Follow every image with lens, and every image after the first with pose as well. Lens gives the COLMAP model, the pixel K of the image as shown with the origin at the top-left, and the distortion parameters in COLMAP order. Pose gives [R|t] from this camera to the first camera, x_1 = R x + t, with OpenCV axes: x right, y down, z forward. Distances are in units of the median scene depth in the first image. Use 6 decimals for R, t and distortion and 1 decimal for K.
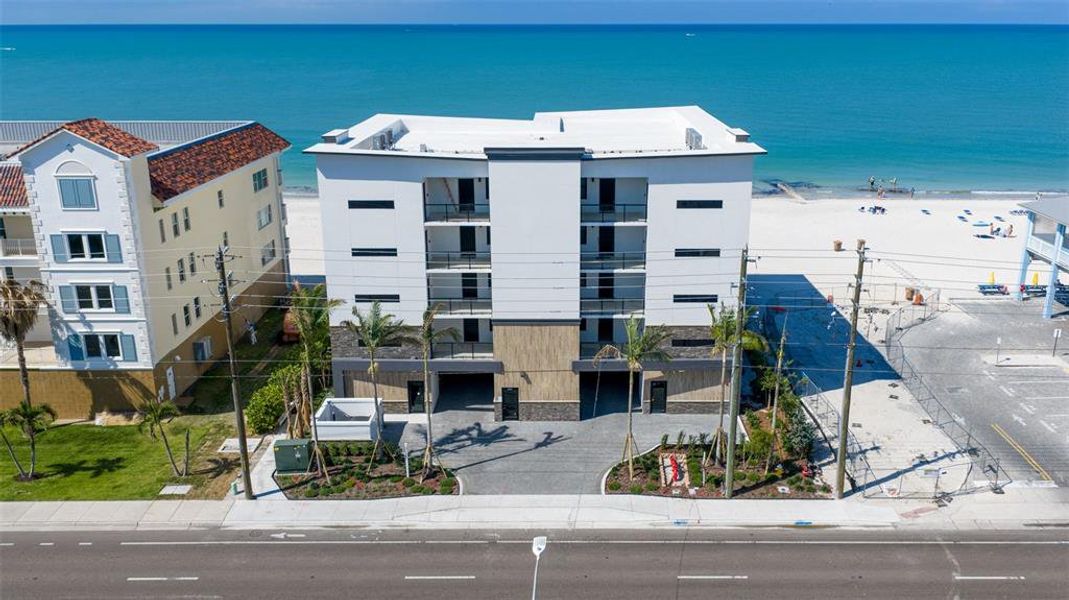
lens RADIAL K [[901.9, 0, 566.5], [0, 901.9, 299.3], [0, 0, 1]] dist [0.011127, -0.001848]
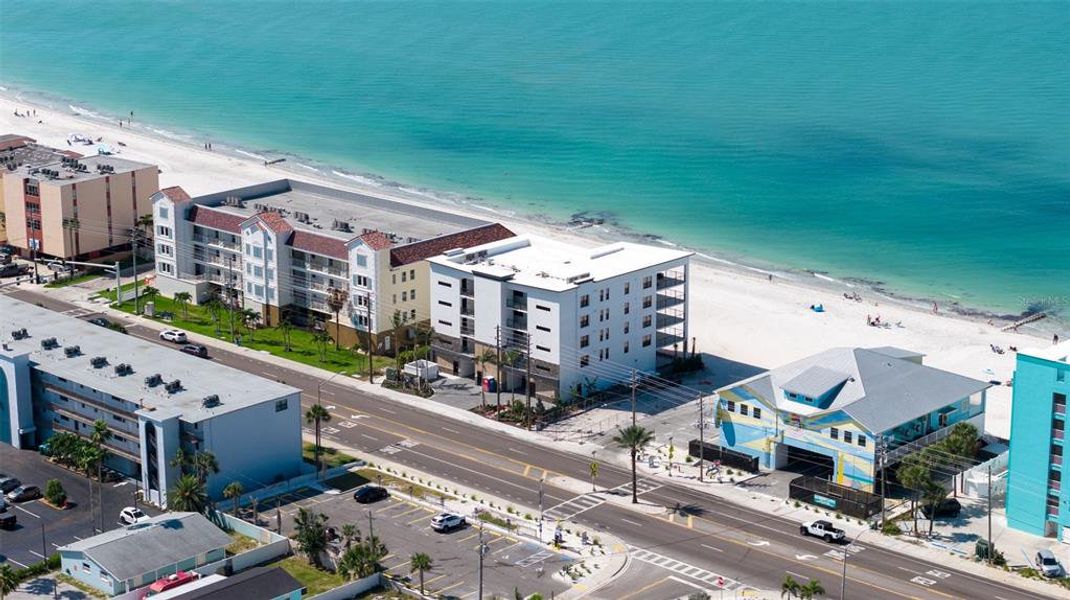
lens RADIAL K [[2111.6, 0, 535.0], [0, 2111.6, 300.0], [0, 0, 1]] dist [-0.141760, -0.038380]
pose [[0.729580, 0.177382, -0.660491, 3.684519], [-0.198269, 0.979162, 0.043956, -0.356839], [0.654524, 0.098885, 0.749546, -3.069363]]
